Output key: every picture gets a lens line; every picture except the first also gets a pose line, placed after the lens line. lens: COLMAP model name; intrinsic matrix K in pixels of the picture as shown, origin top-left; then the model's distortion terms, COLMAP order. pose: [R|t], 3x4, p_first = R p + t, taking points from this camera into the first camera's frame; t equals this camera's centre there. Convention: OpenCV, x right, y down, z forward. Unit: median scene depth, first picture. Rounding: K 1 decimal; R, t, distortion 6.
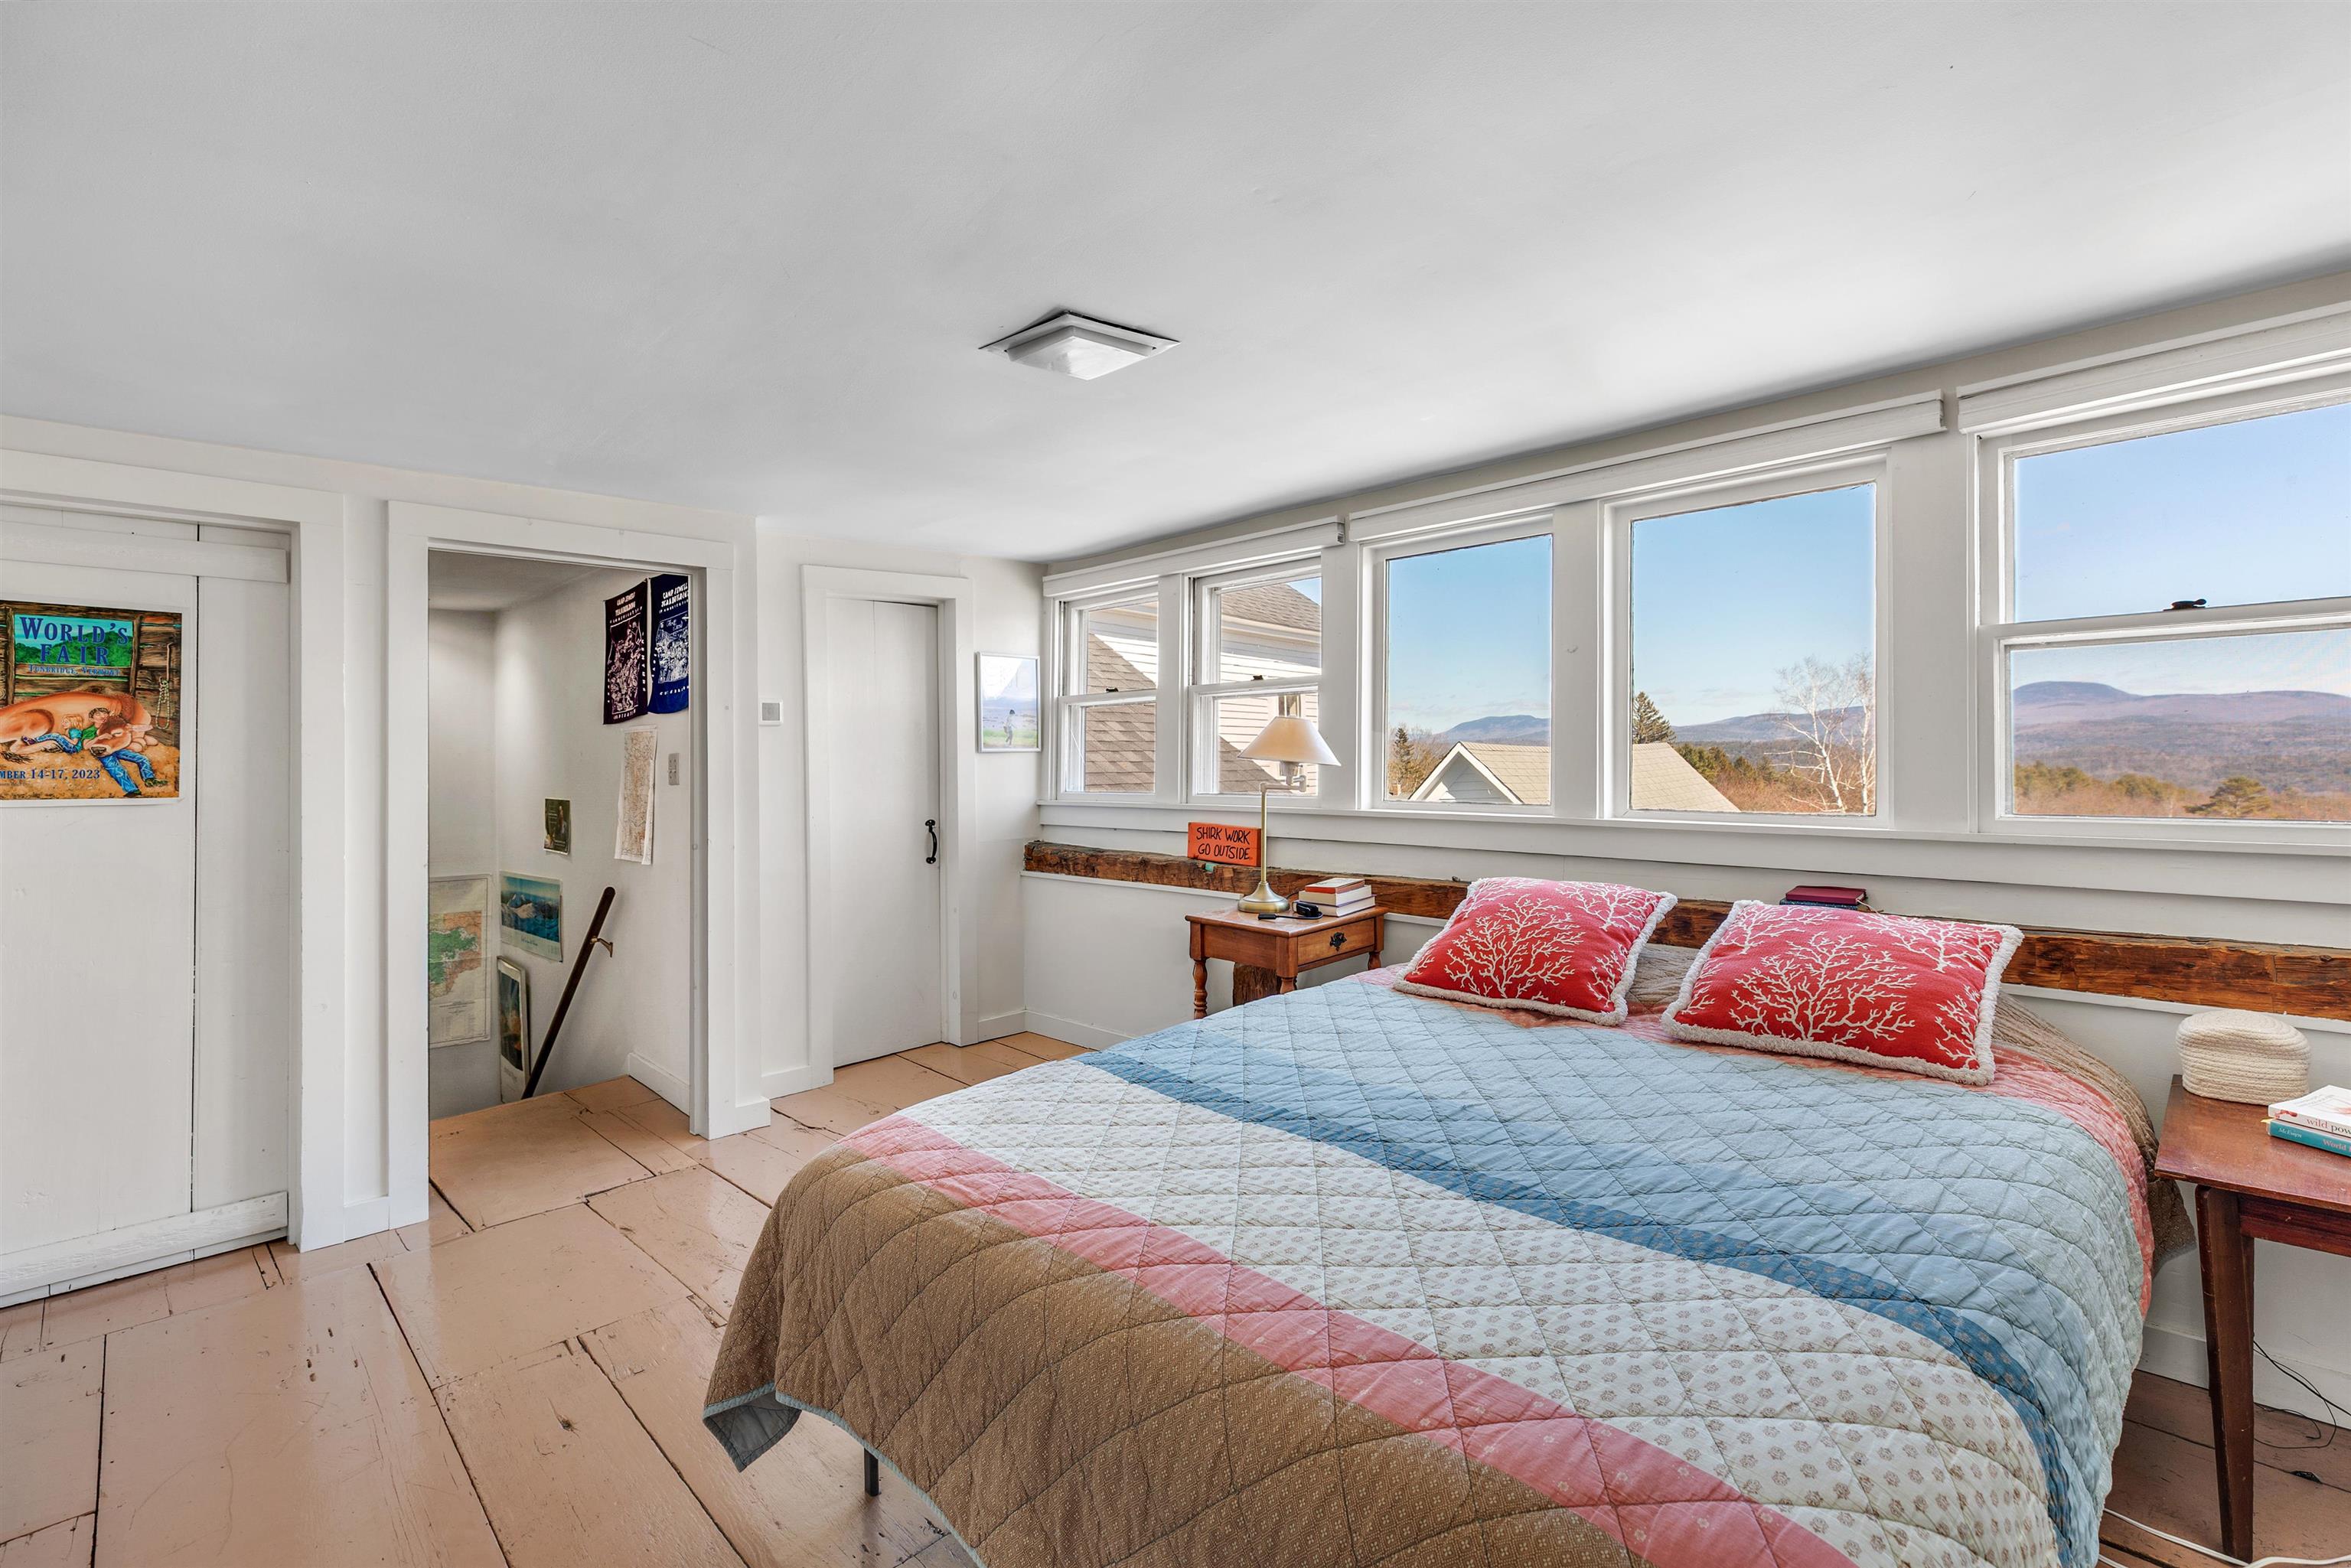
lens RADIAL K [[1068.6, 0, 1174.9], [0, 1068.6, 767.0], [0, 0, 1]] dist [0.004078, -0.000178]
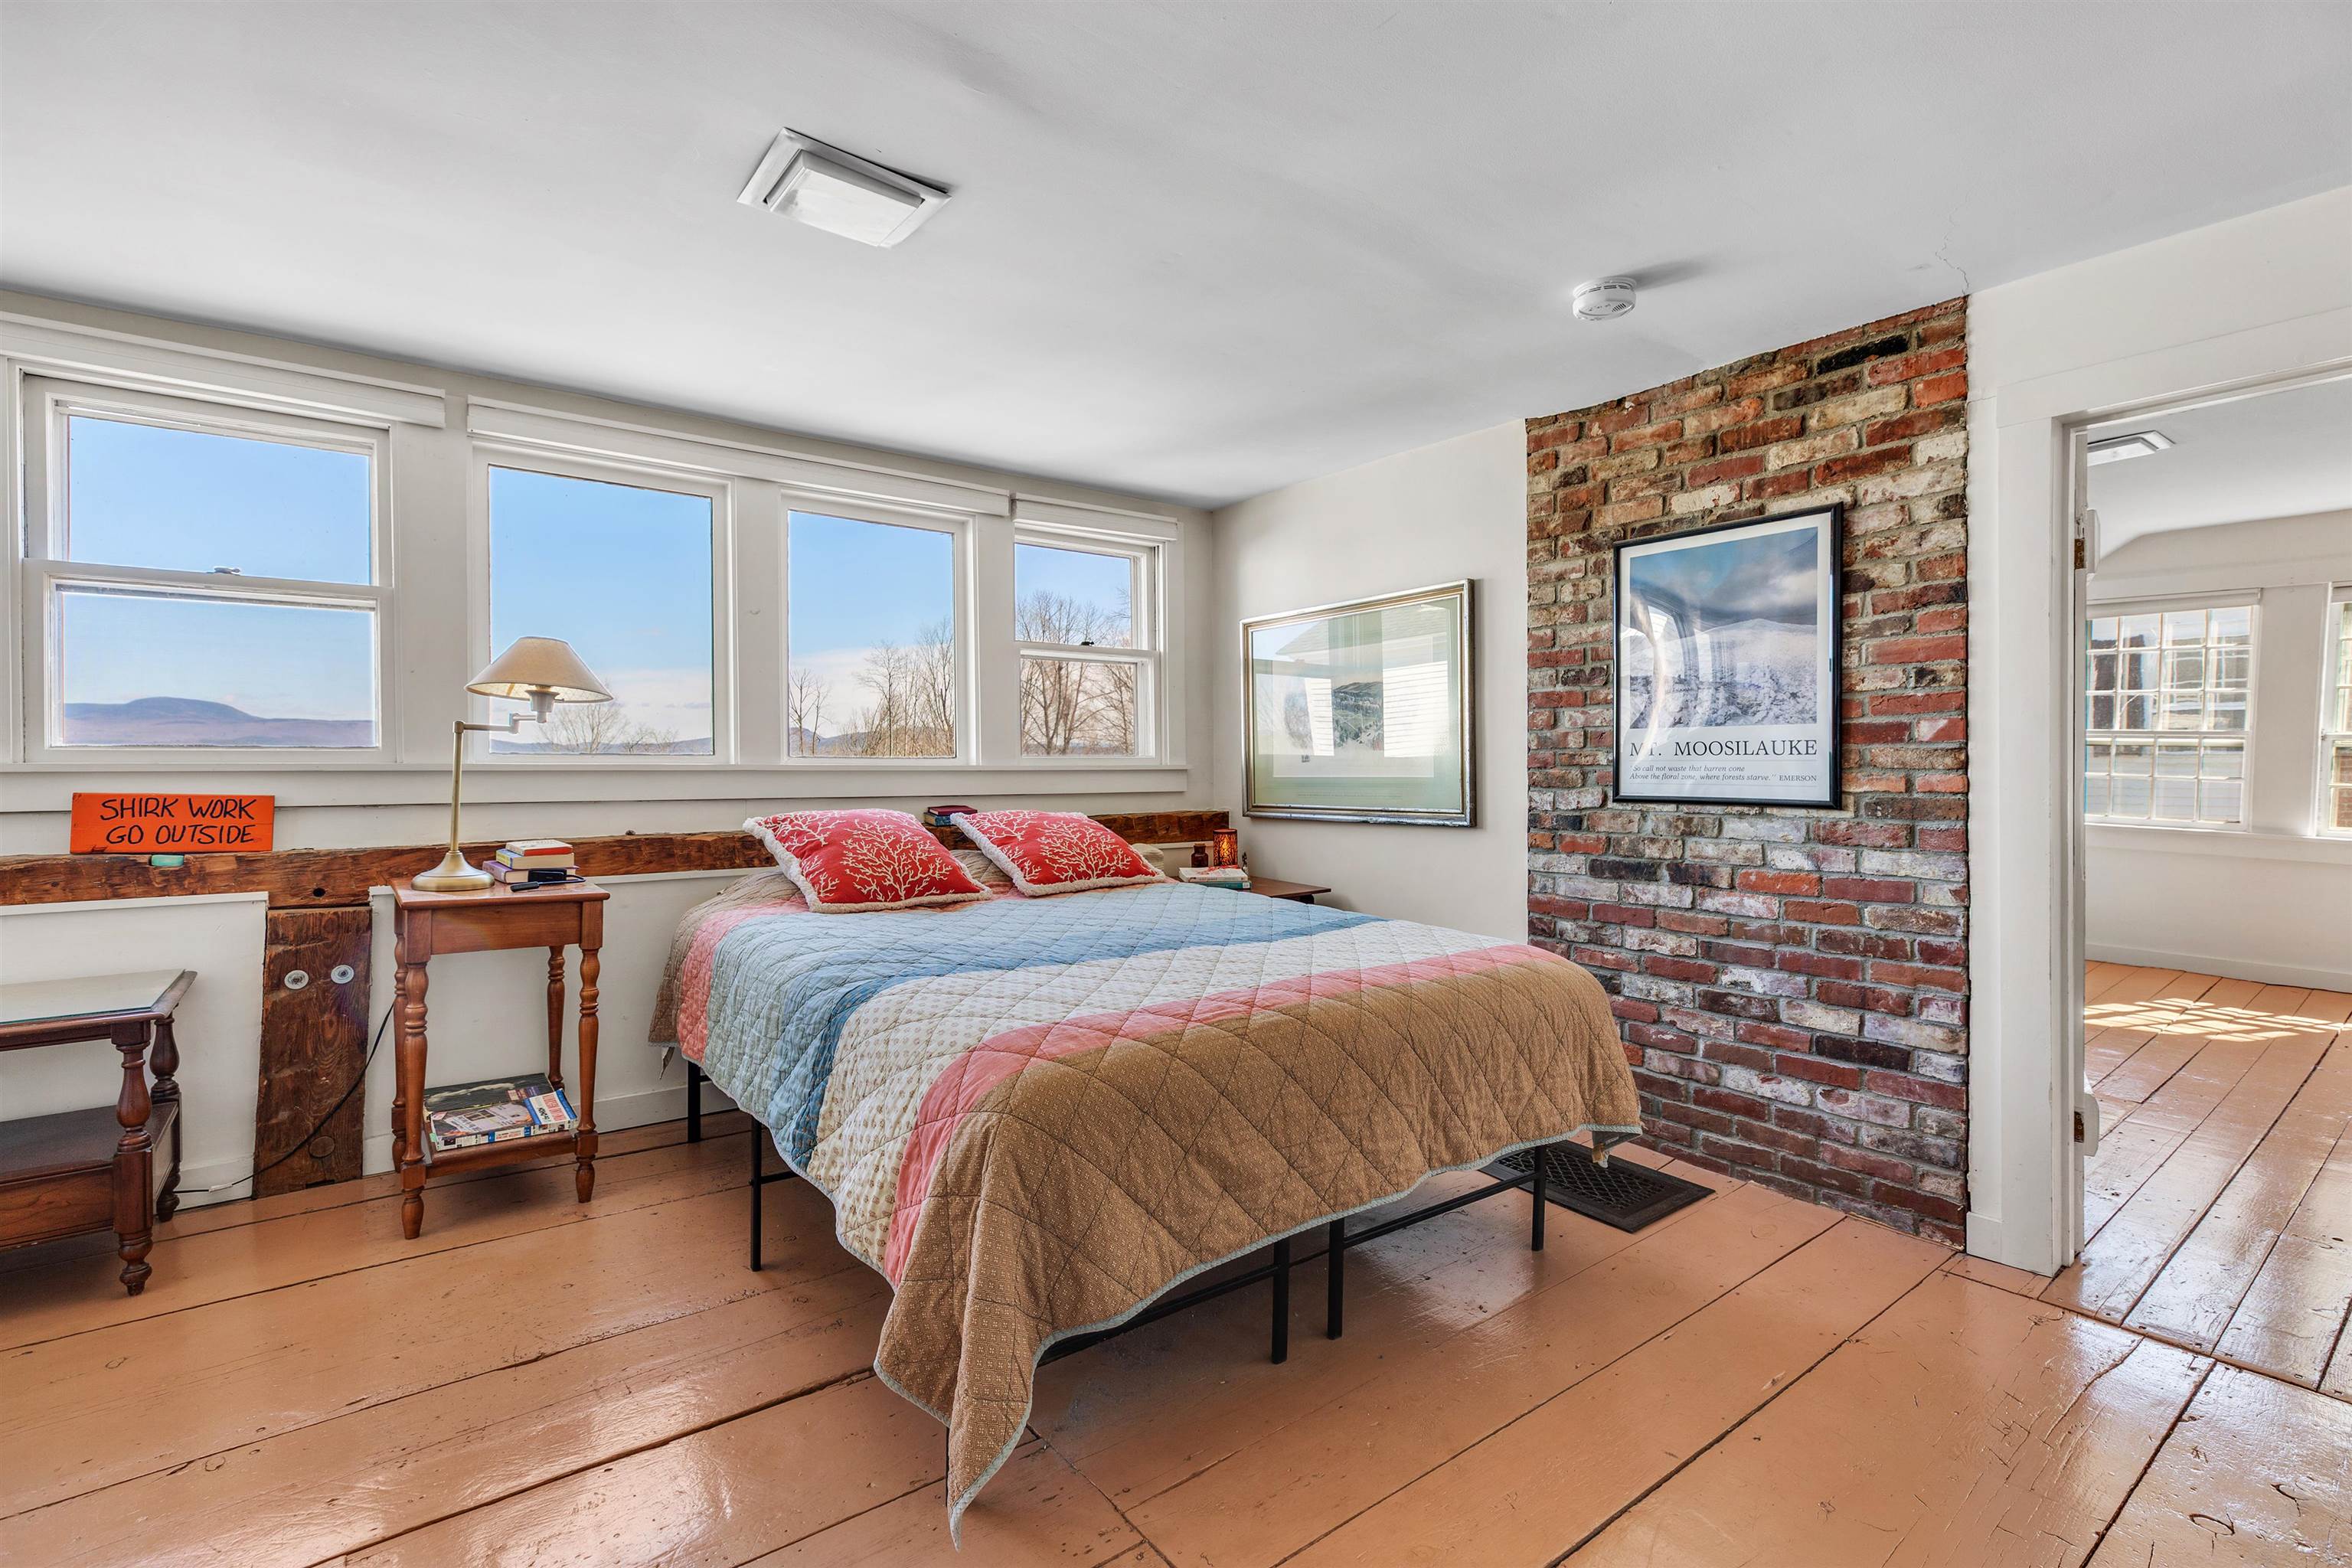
lens RADIAL K [[1069.1, 0, 1176.6], [0, 1069.1, 778.2], [0, 0, 1]] dist [0.004078, -0.000178]
pose [[0.115876, 0.000240, 0.993264, -0.623652], [0.010494, 0.999944, -0.001466, 0.063214], [-0.993208, 0.010593, 0.115867, 0.412866]]
